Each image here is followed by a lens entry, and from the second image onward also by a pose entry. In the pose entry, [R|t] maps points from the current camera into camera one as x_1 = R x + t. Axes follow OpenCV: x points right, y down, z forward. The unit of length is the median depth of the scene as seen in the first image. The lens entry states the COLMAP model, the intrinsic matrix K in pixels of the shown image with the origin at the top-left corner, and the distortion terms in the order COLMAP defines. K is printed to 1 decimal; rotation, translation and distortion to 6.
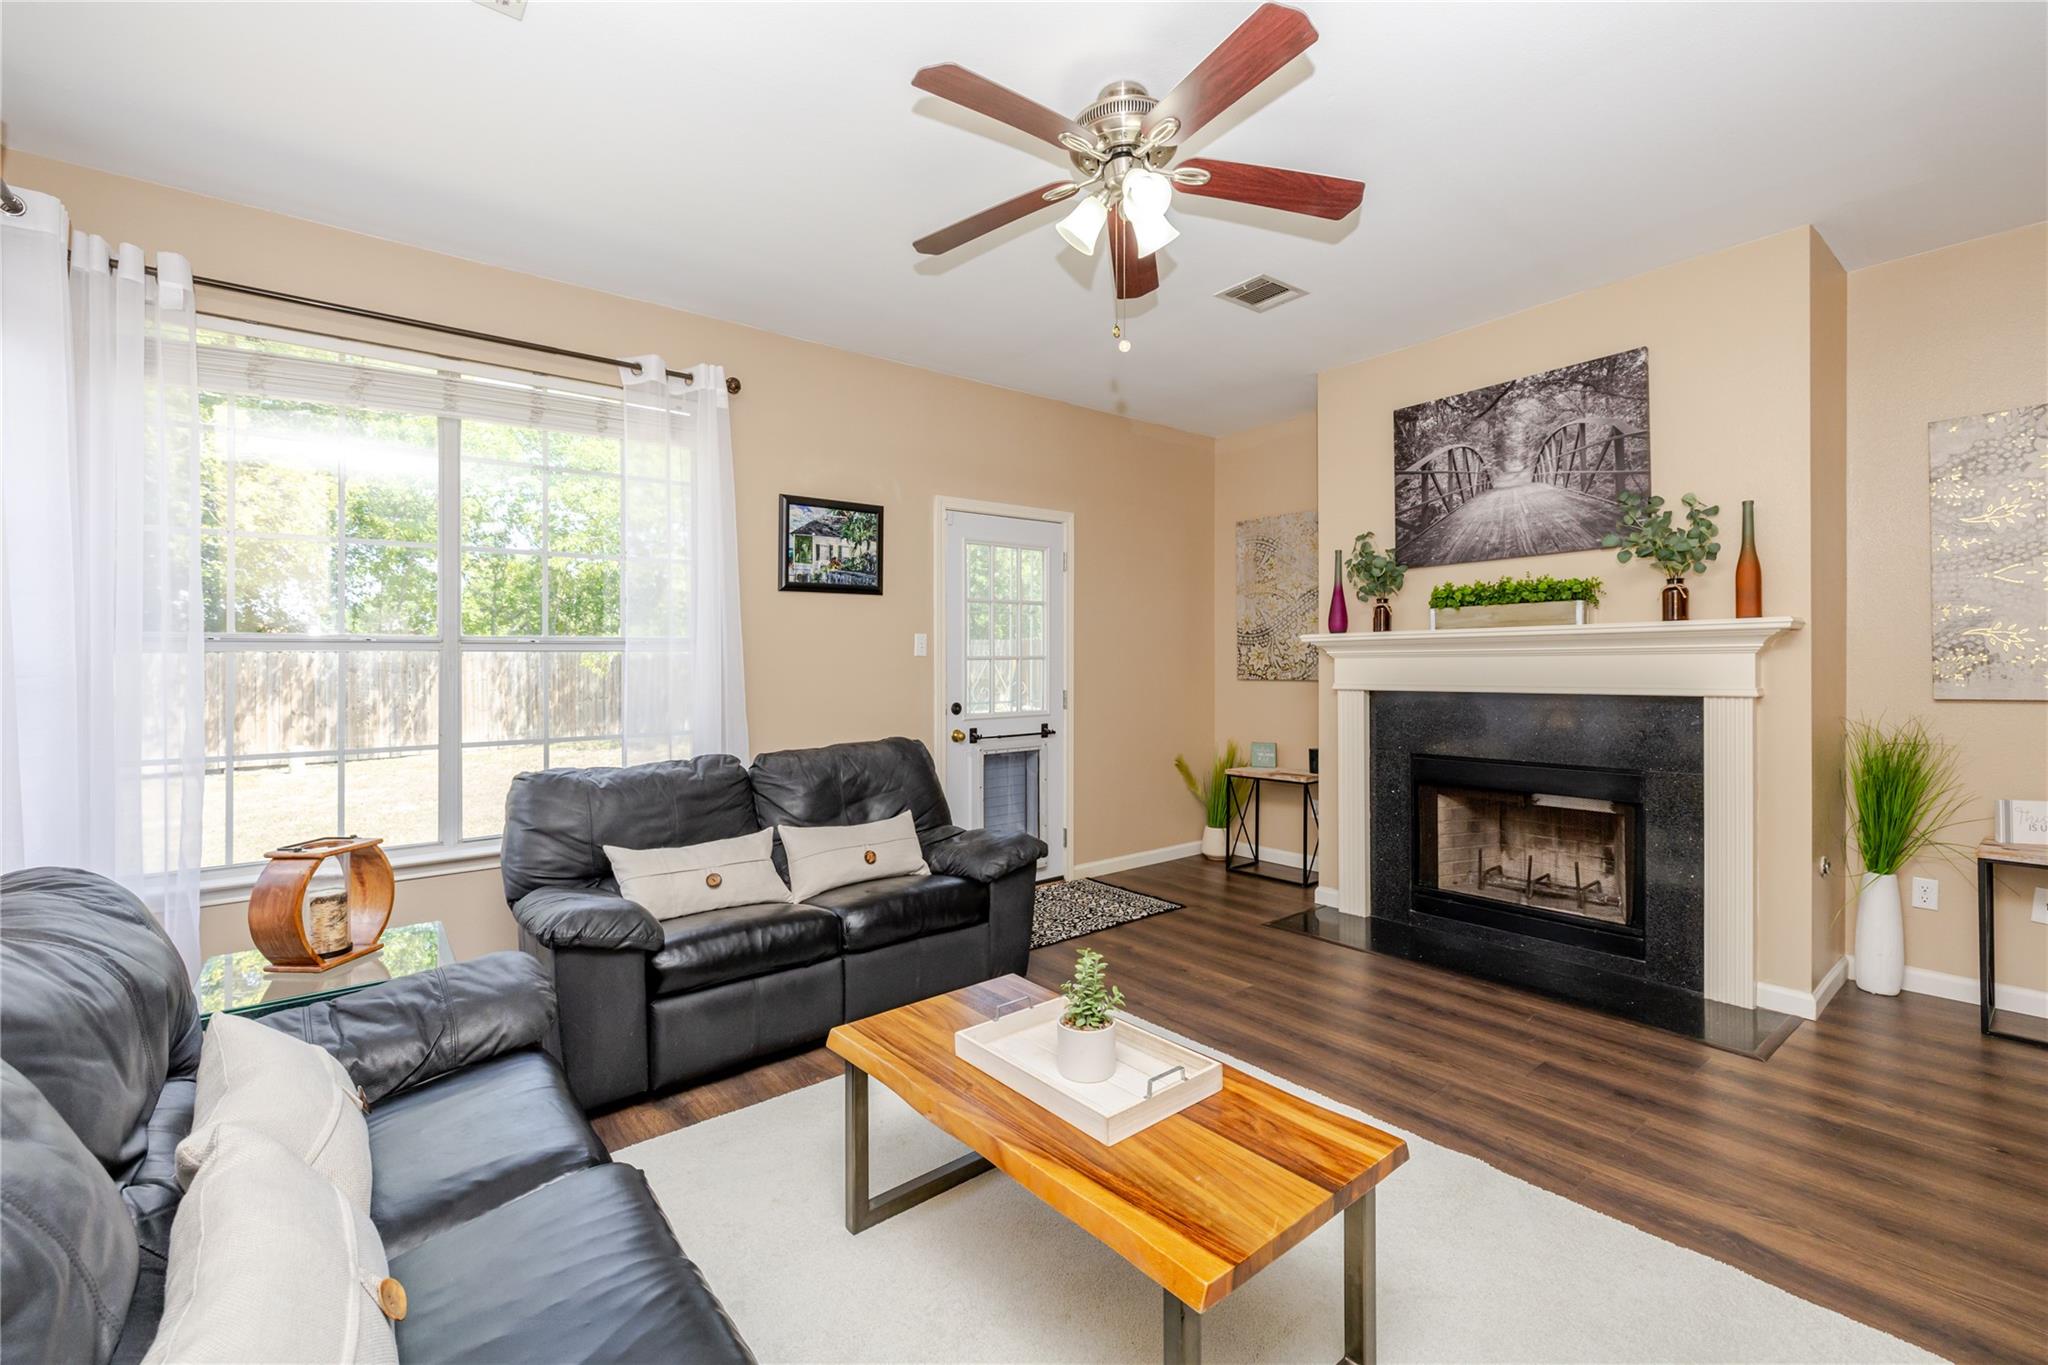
lens RADIAL K [[881.0, 0, 991.6], [0, 881.0, 661.9], [0, 0, 1]] dist [0.003425, 0.000282]
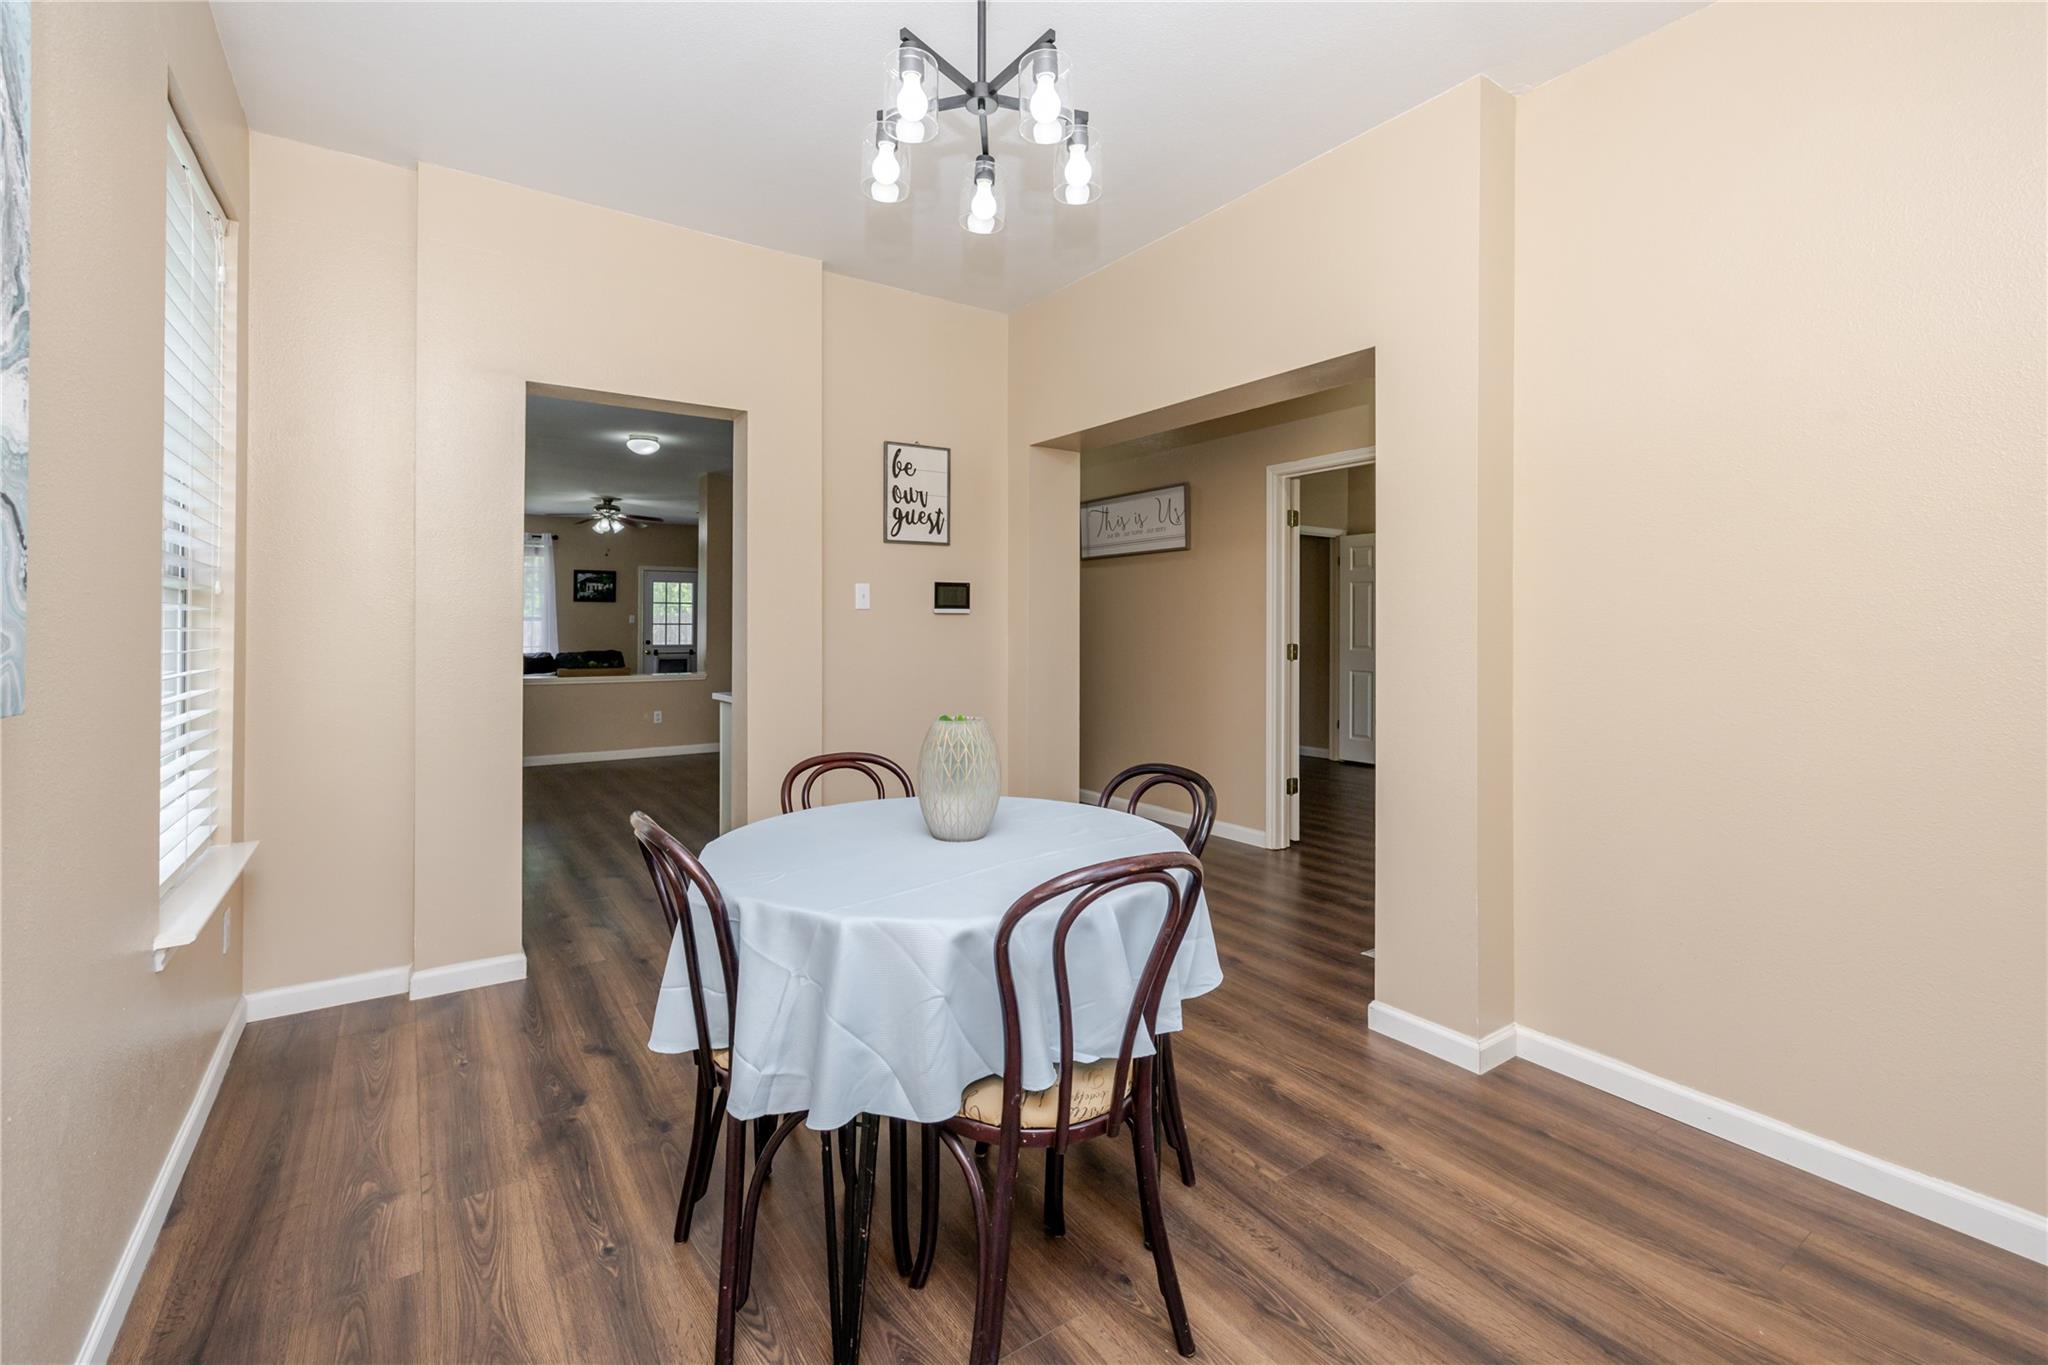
lens RADIAL K [[881.0, 0, 986.1], [0, 881.0, 641.9], [0, 0, 1]] dist [0.003425, 0.000282]
pose [[0.996856, 0.006780, -0.078949, 1.439328], [-0.006445, 0.999969, 0.004490, 0.037452], [0.078977, -0.003967, 0.996869, -1.952943]]
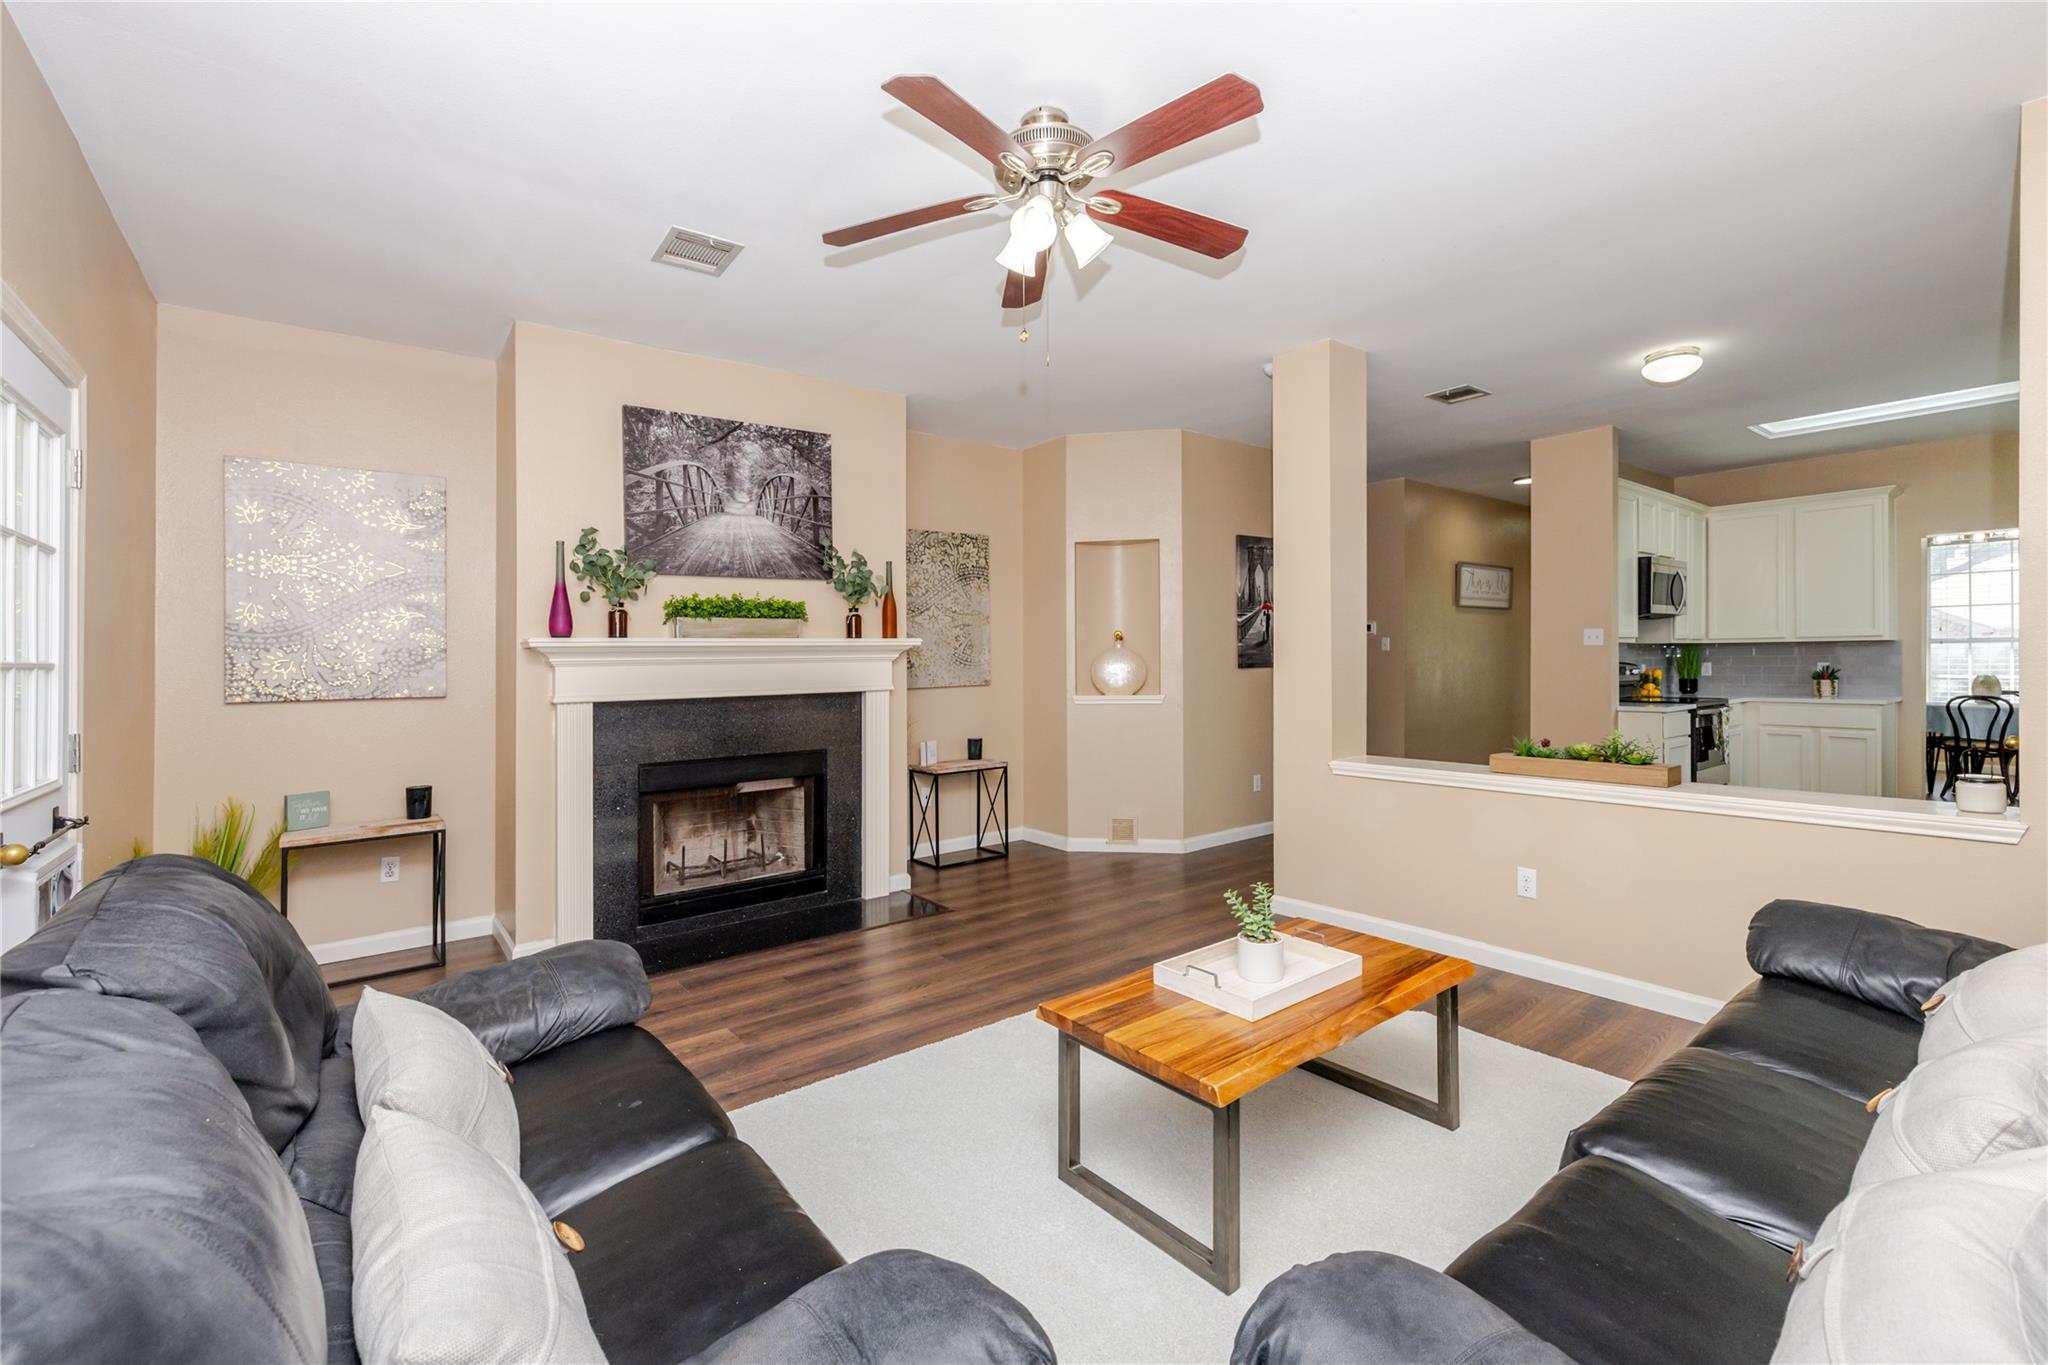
lens RADIAL K [[881.0, 0, 1035.1], [0, 881.0, 674.4], [0, 0, 1]] dist [0.003425, 0.000282]
pose [[-0.014848, -0.002958, 0.999885, -0.521267], [0.016411, 0.999860, 0.003201, 0.009307], [-0.999755, 0.016456, -0.014797, 0.603868]]
